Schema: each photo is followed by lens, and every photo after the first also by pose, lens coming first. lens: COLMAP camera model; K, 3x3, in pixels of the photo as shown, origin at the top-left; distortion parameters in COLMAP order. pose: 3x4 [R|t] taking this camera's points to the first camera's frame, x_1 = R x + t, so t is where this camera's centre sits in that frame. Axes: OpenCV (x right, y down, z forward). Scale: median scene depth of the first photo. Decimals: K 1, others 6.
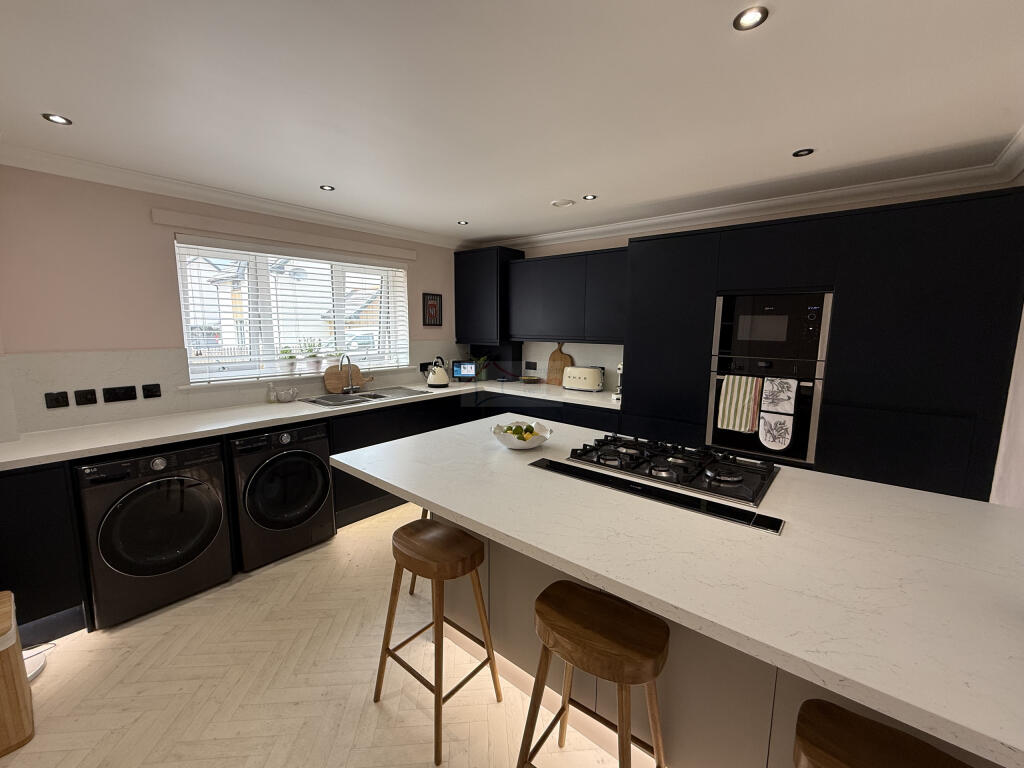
lens RADIAL K [[402.9, 0, 508.9], [0, 402.9, 385.2], [0, 0, 1]] dist [0.000627, 0.000579]
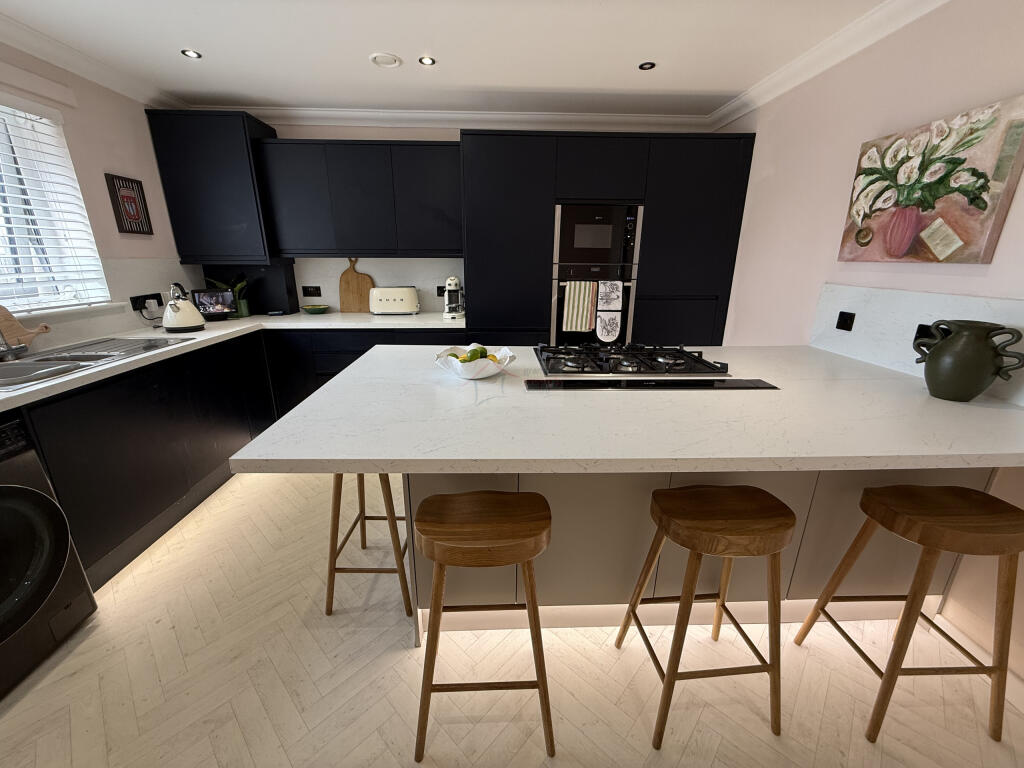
lens RADIAL K [[402.9, 0, 508.7], [0, 402.9, 379.6], [0, 0, 1]] dist [0.000627, 0.000579]
pose [[0.757910, -0.197638, 0.621700, -0.296087], [0.095964, 0.976413, 0.193411, 0.007430], [-0.645262, -0.086927, 0.759000, 0.240120]]
